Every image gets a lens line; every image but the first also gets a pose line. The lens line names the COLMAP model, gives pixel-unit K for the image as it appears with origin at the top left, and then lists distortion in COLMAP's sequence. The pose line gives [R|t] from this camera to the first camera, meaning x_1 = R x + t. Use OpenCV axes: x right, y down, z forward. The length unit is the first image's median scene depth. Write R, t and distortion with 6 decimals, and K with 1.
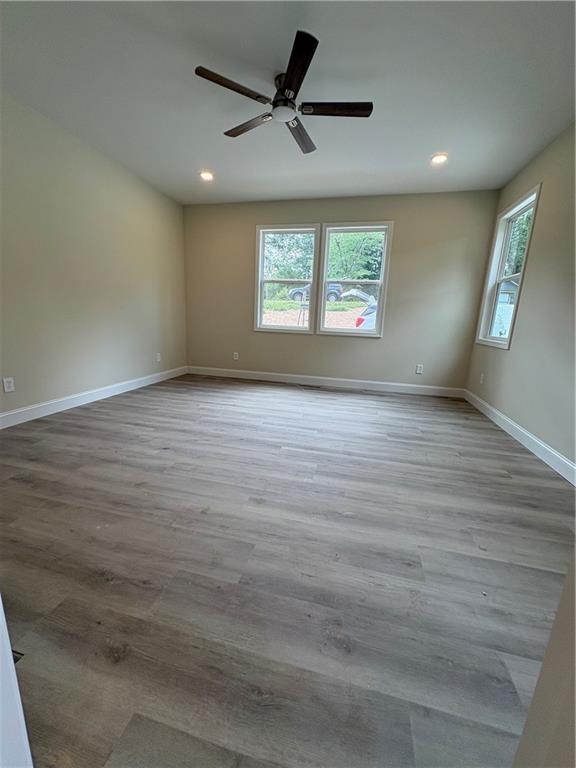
lens RADIAL K [[305.8, 0, 286.9], [0, 305.8, 383.6], [0, 0, 1]] dist [-0.001743, -0.000057]
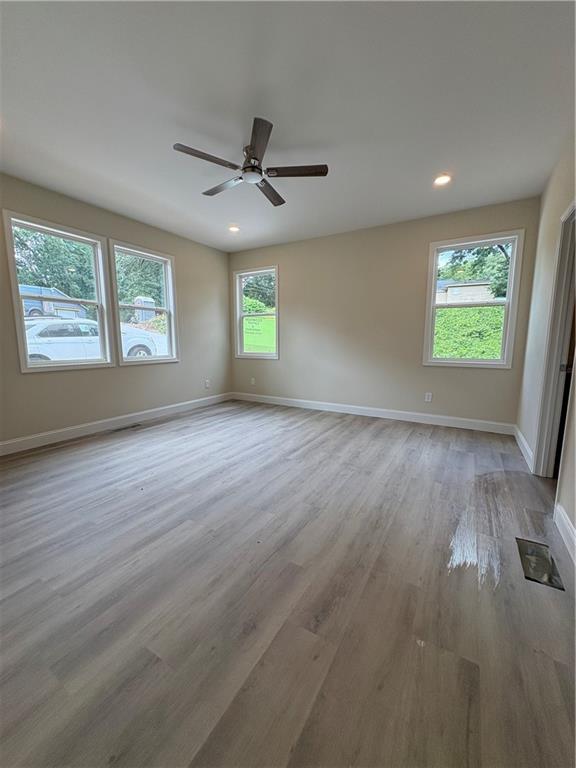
lens RADIAL K [[305.8, 0, 286.9], [0, 305.8, 383.6], [0, 0, 1]] dist [-0.001743, -0.000057]
pose [[0.294726, -0.173081, 0.939776, -1.008859], [0.217052, 0.969879, 0.110555, -0.189861], [-0.930605, 0.171397, 0.323416, 0.538403]]
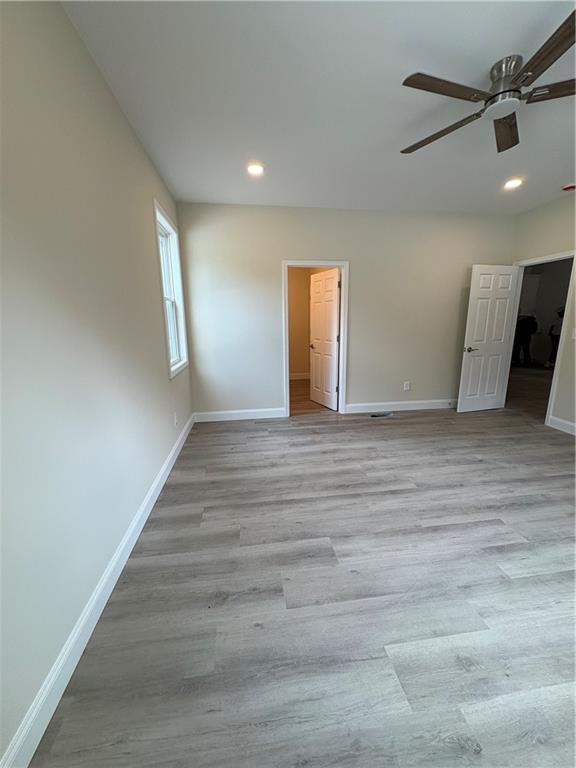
lens RADIAL K [[305.8, 0, 286.9], [0, 305.8, 383.6], [0, 0, 1]] dist [-0.001743, -0.000057]
pose [[-0.928321, 0.044626, -0.369090, 0.682075], [-0.107279, 0.918386, 0.380865, -0.405776], [0.355964, 0.393161, -0.847770, 1.467225]]
